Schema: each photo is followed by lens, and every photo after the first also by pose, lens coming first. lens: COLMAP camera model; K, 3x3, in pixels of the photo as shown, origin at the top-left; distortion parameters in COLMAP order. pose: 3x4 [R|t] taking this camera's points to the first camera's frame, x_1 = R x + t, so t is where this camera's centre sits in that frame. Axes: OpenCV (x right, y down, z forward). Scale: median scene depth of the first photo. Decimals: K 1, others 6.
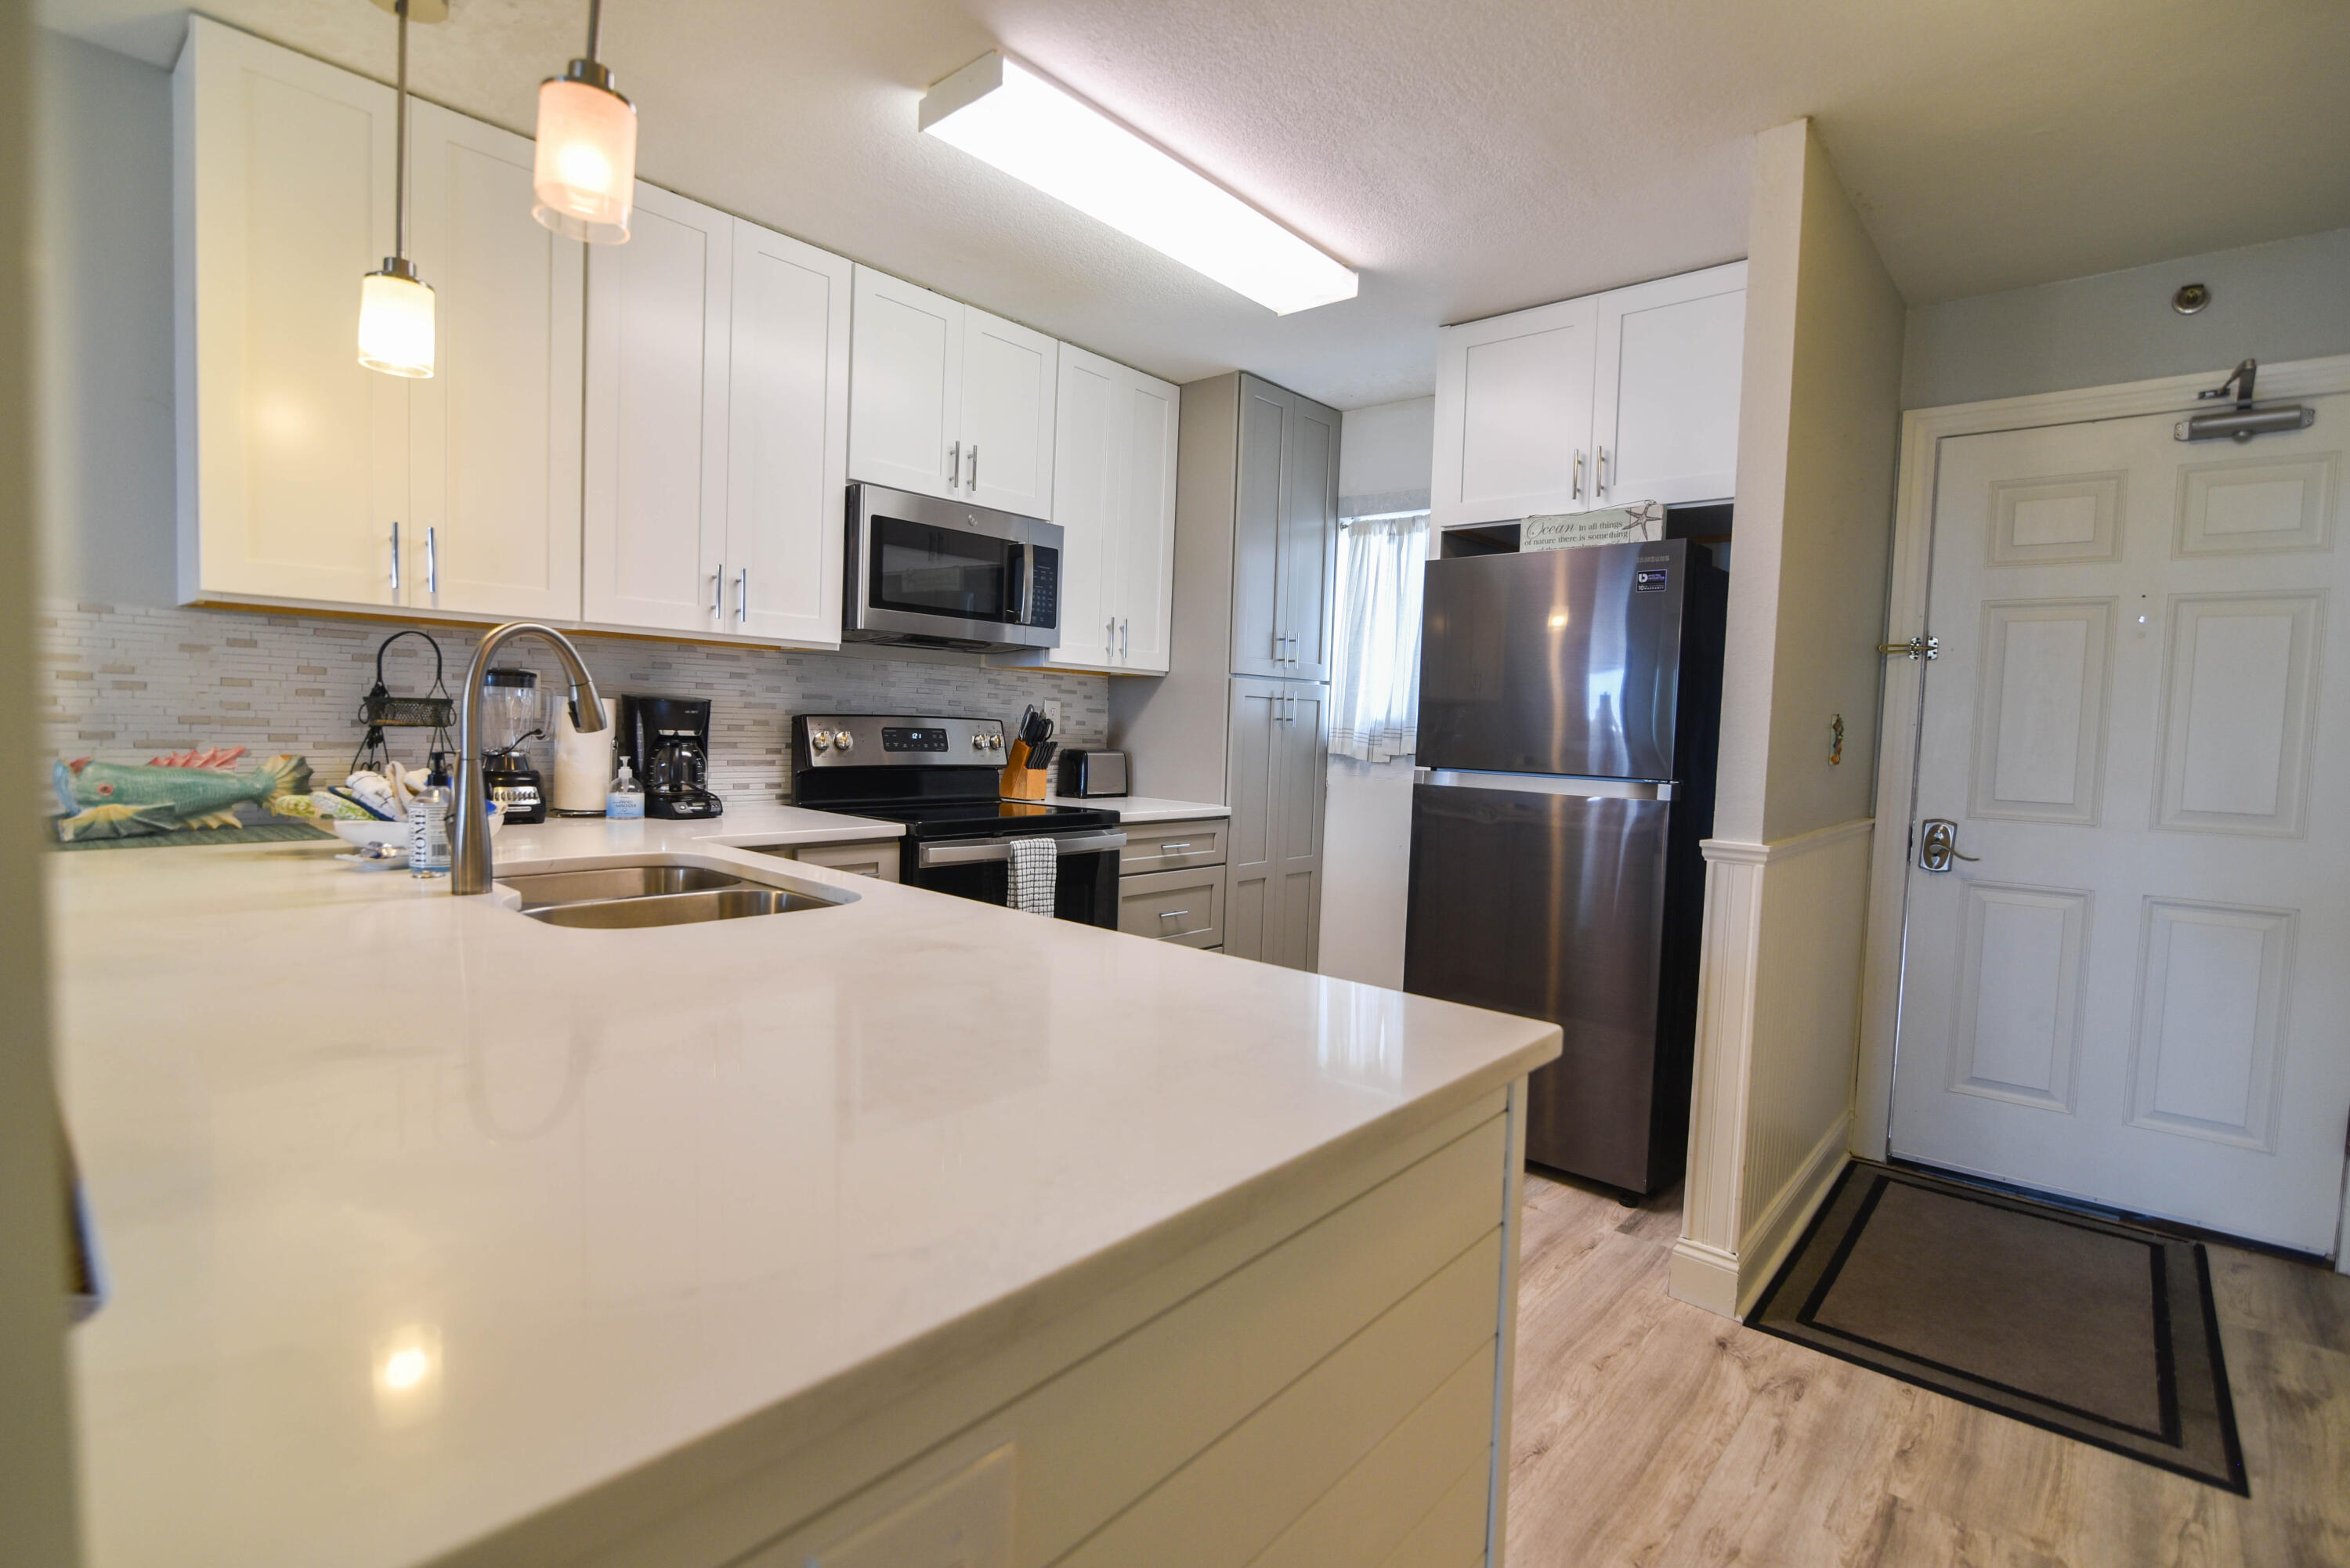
lens RADIAL K [[1127.5, 0, 1175.0], [0, 1127.5, 784.0], [0, 0, 1]] dist [-0.001166, 0.000328]
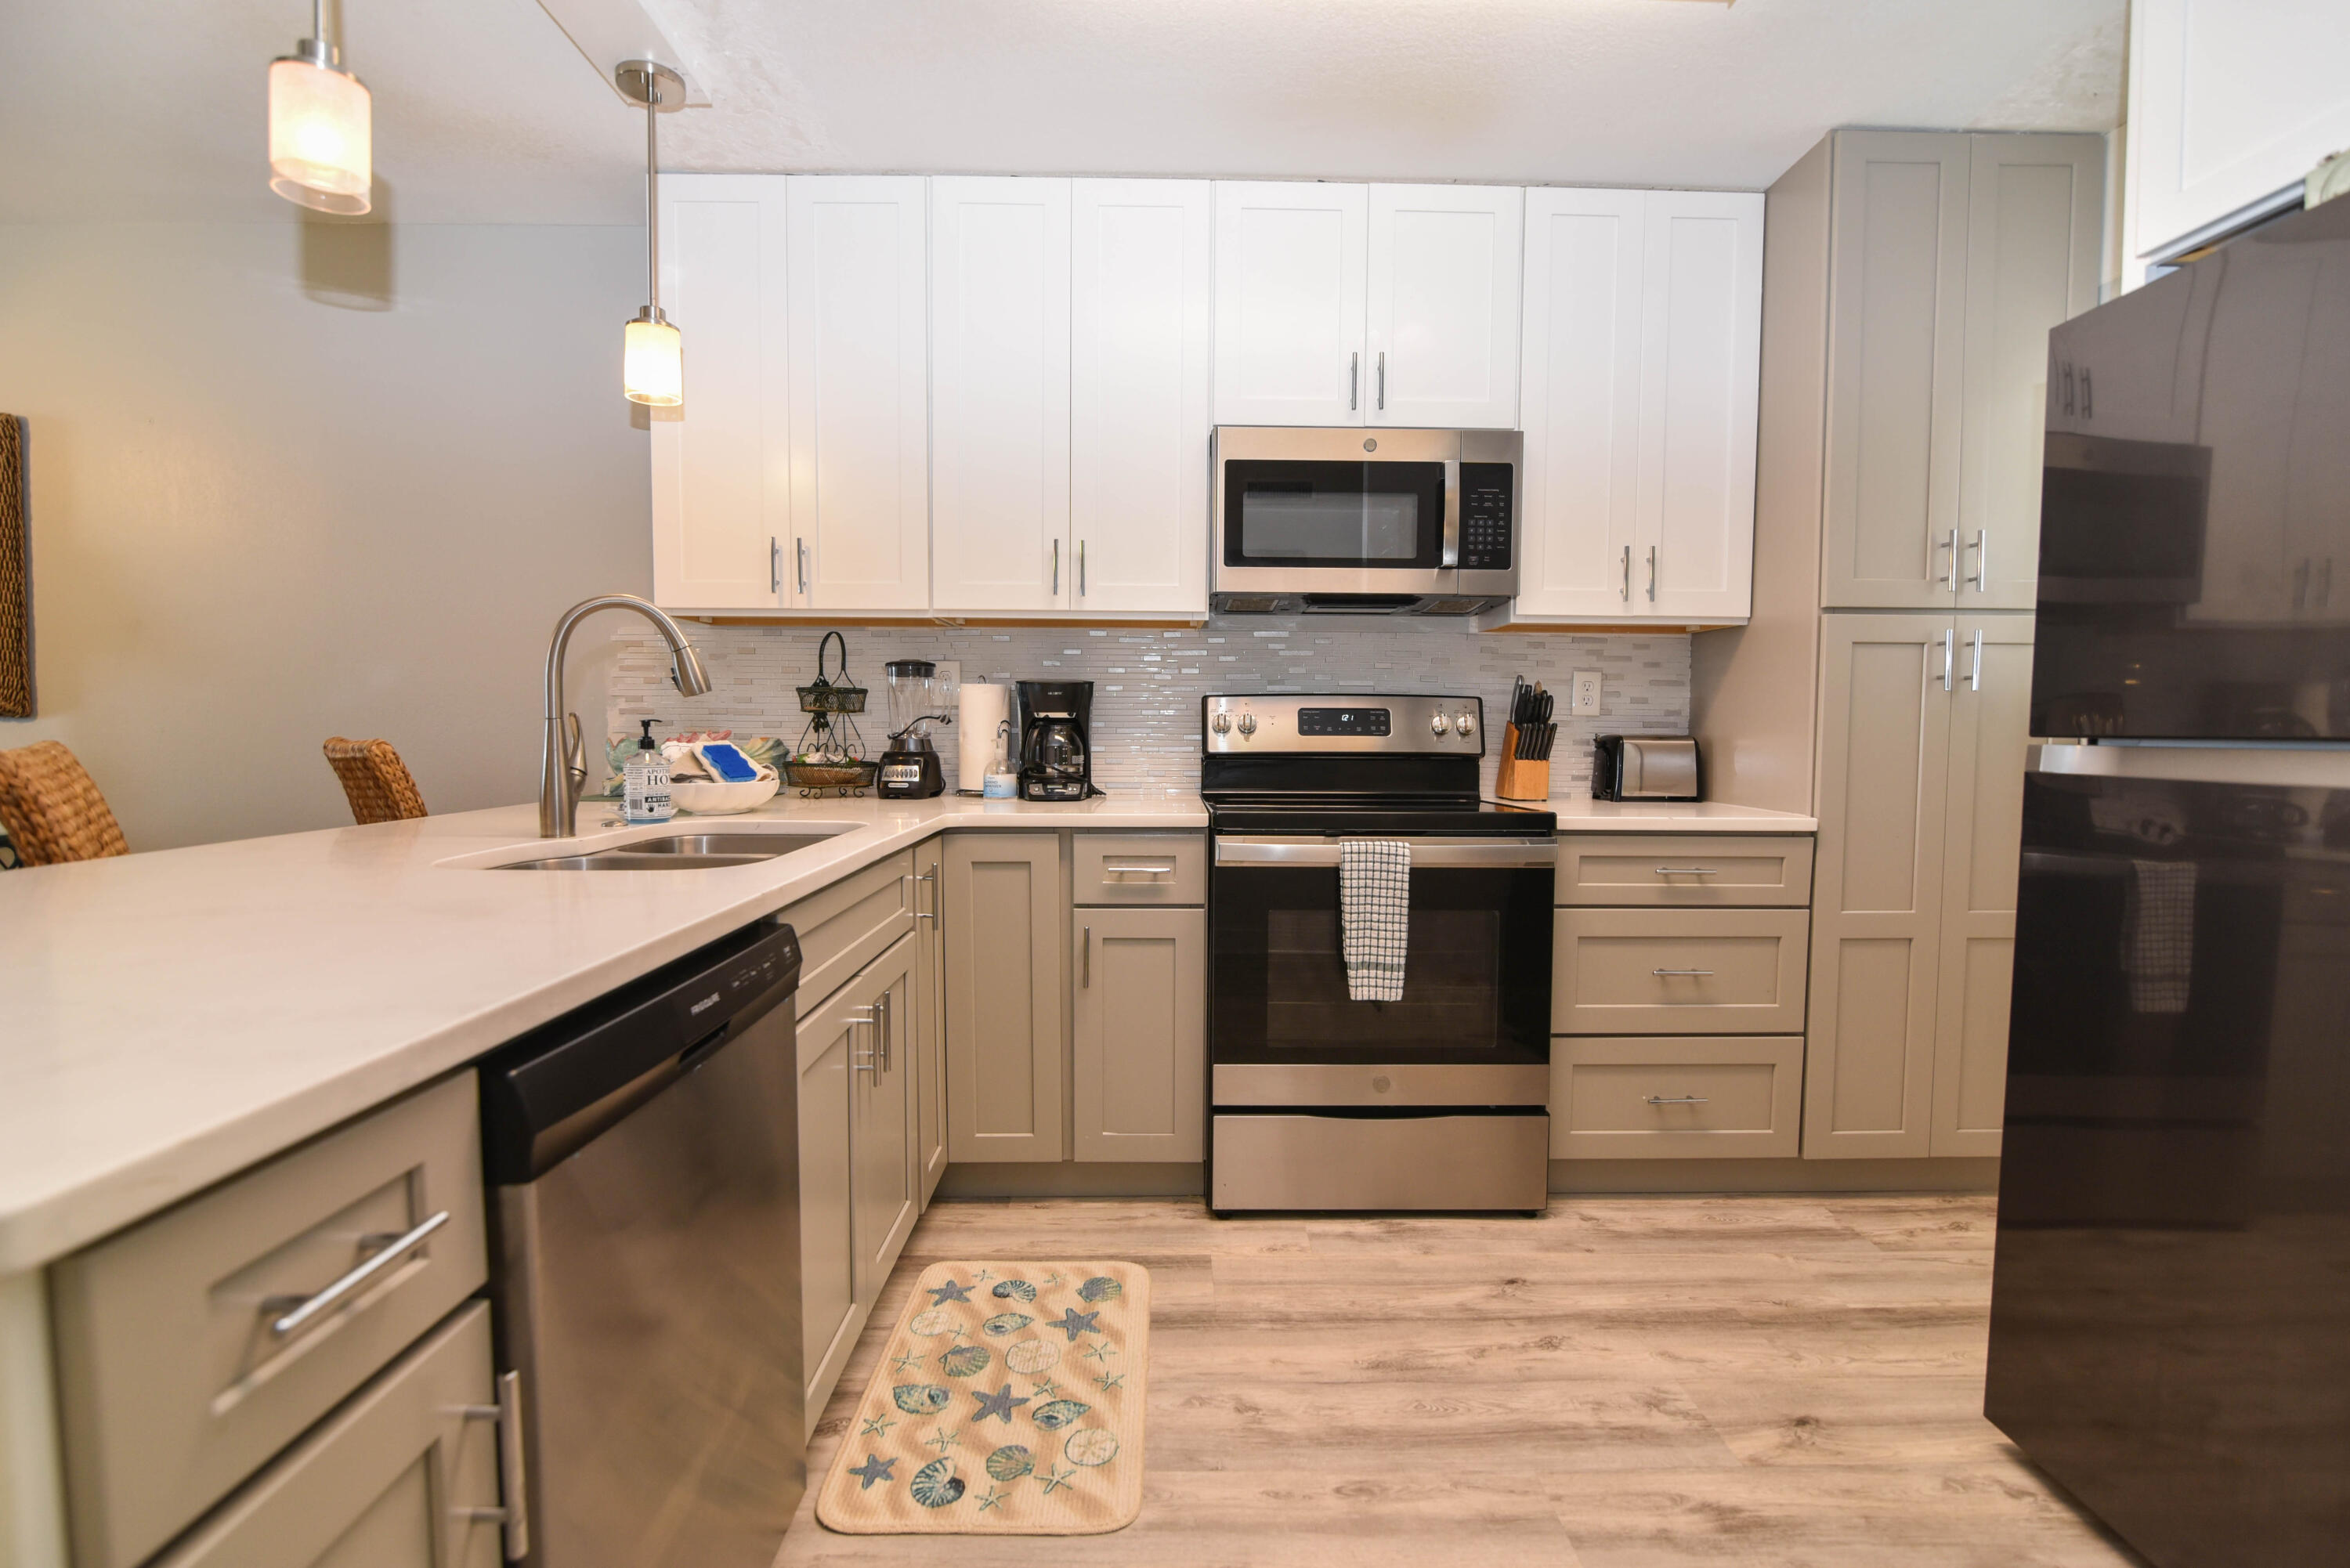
lens RADIAL K [[1112.8, 0, 1175.0], [0, 1112.8, 784.0], [0, 0, 1]] dist [-0.009185, -0.000191]
pose [[0.670140, 0.009803, -0.742170, 0.321570], [-0.025844, 0.999615, -0.010133, 0.019949], [0.741784, 0.025971, 0.670135, 0.370795]]
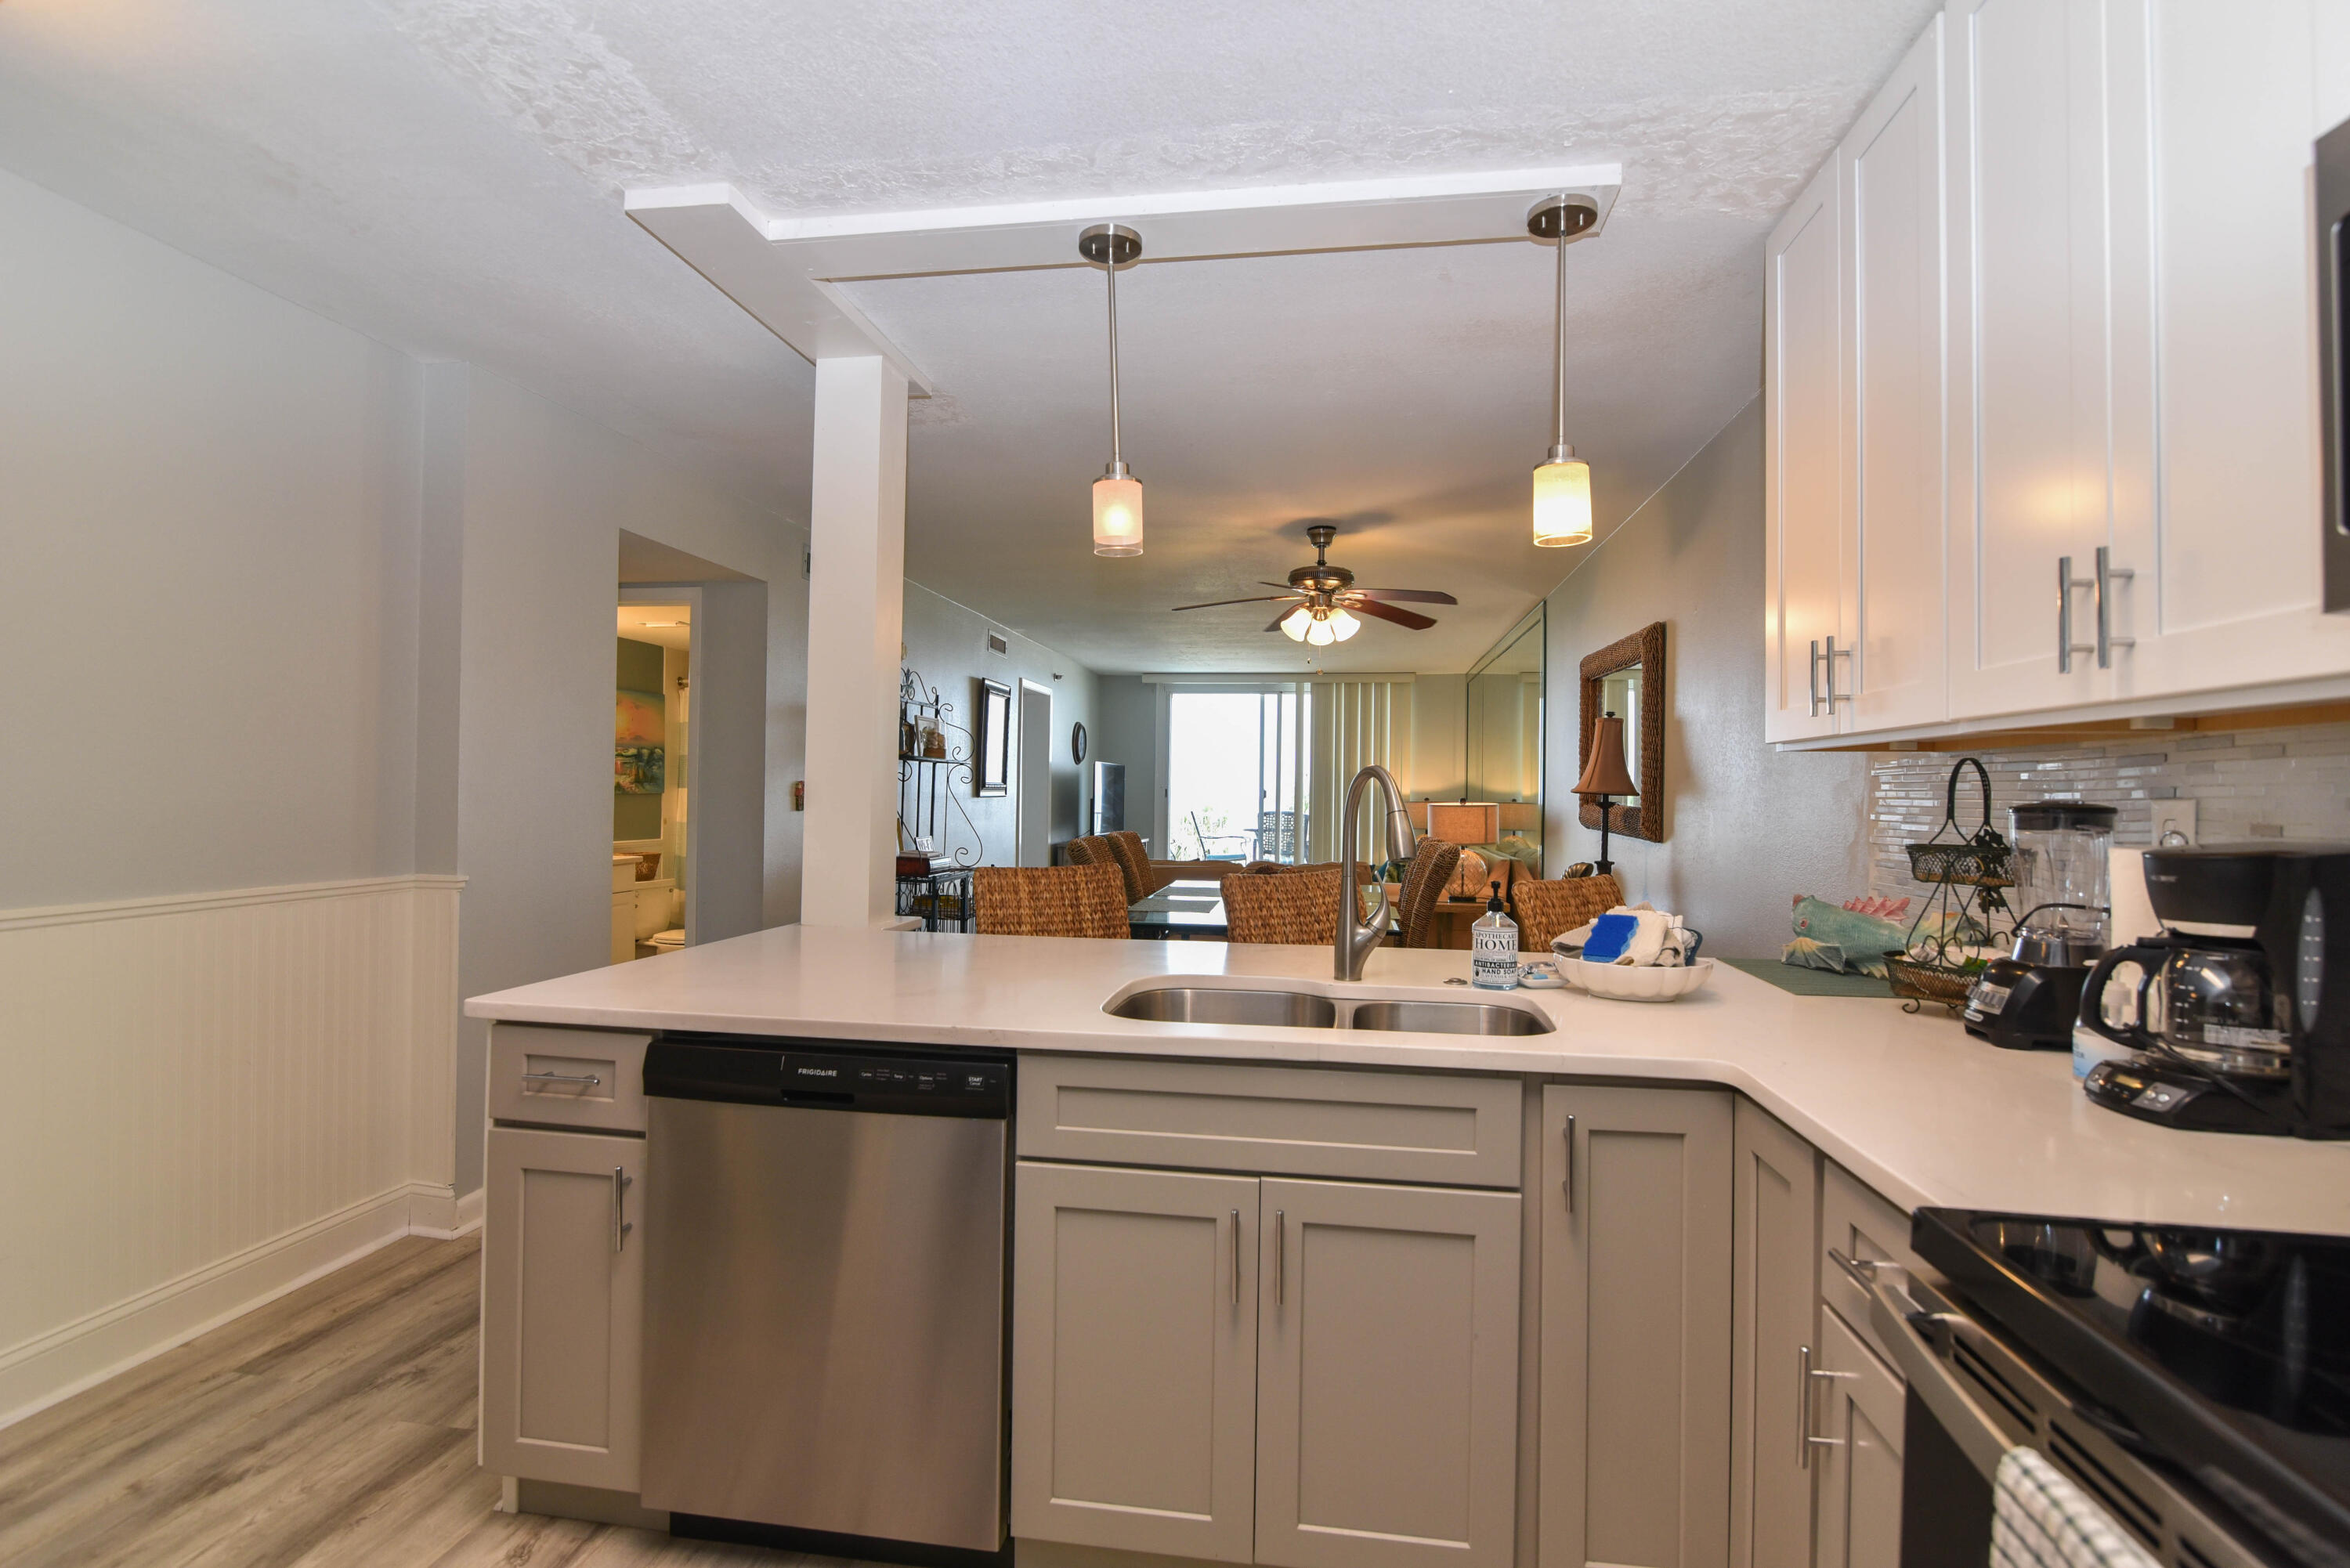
lens RADIAL K [[1127.5, 0, 1175.0], [0, 1127.5, 784.0], [0, 0, 1]] dist [-0.001166, 0.000328]
pose [[-0.840612, -0.050133, -0.539313, 0.127985], [-0.075041, 0.996884, 0.024297, -0.073077], [0.536415, 0.060895, -0.841755, 1.018313]]
